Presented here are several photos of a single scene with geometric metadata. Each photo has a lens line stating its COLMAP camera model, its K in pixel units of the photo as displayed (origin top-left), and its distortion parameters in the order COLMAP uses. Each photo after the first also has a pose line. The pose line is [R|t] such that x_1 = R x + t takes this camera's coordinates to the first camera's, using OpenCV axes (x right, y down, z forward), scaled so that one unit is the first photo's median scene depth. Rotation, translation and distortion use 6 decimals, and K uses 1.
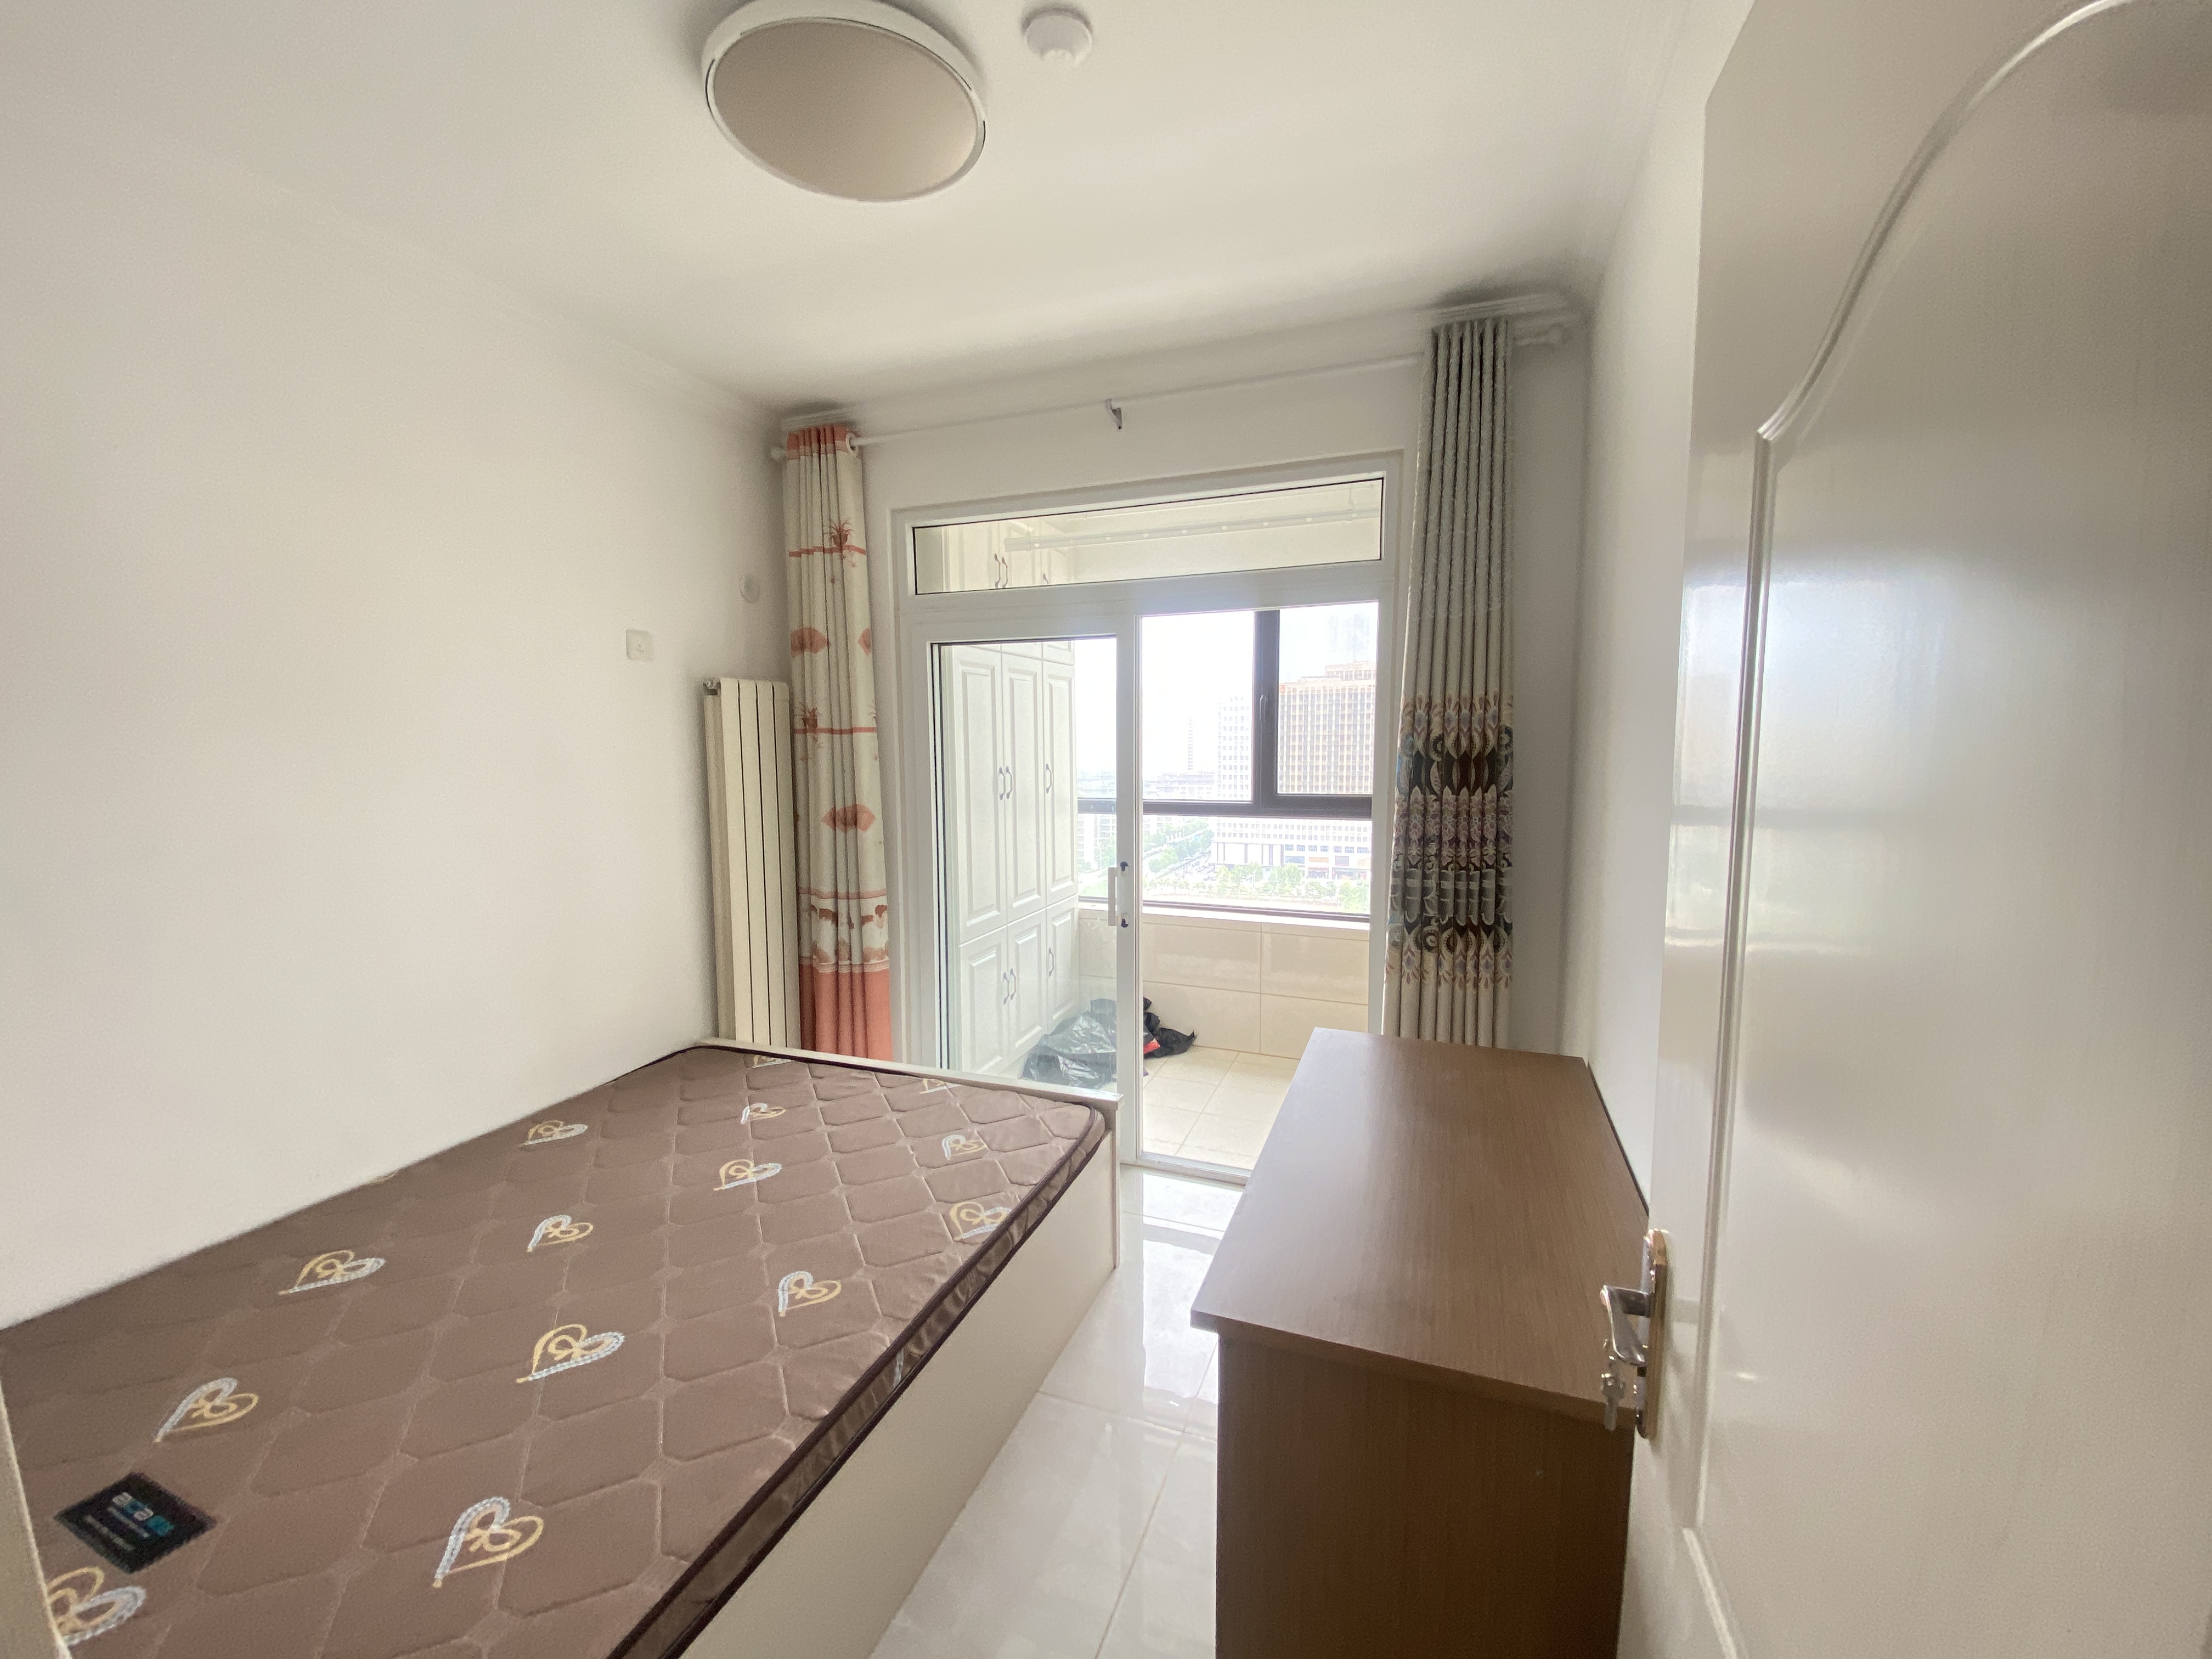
lens RADIAL K [[899.1, 0, 1105.9], [0, 899.1, 827.8], [0, 0, 1]] dist [-0.000803, -0.000030]
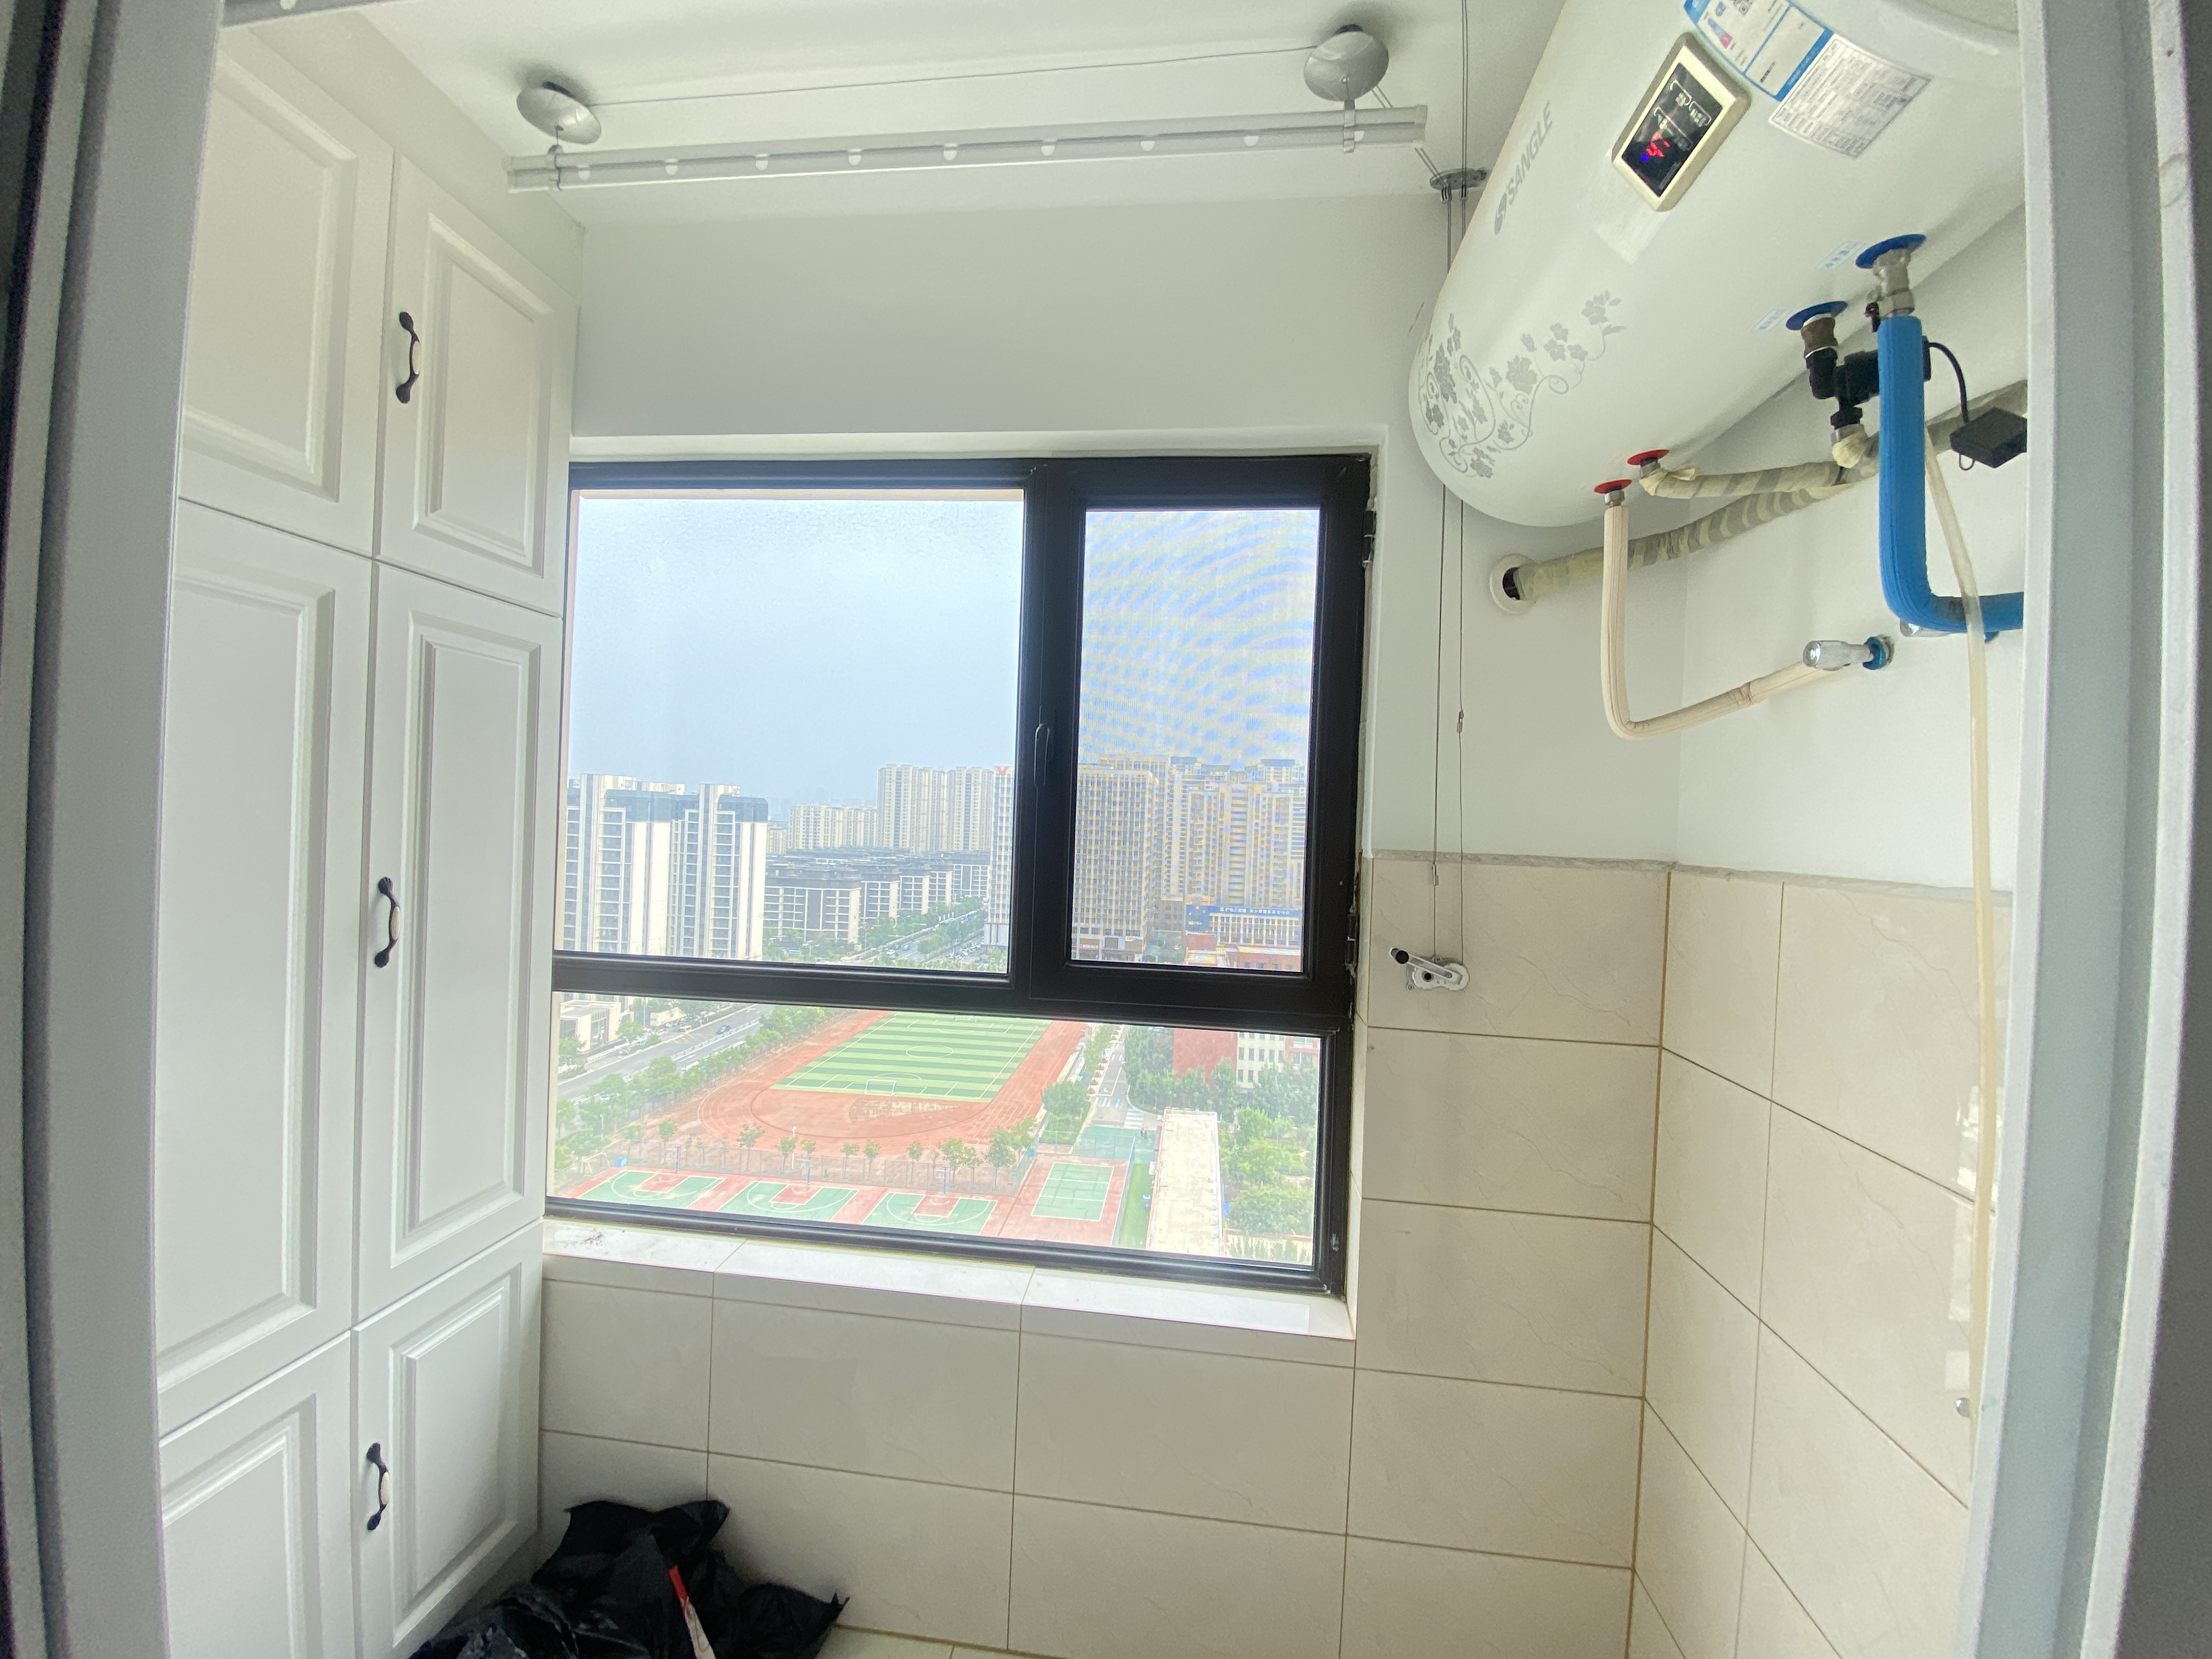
lens RADIAL K [[899.1, 0, 1104.0], [0, 899.1, 828.1], [0, 0, 1]] dist [-0.000803, -0.000030]
pose [[0.969292, 0.040337, 0.242582, 0.099153], [-0.018655, 0.995674, -0.091023, -0.054655], [-0.245204, 0.083703, 0.965851, 0.571243]]
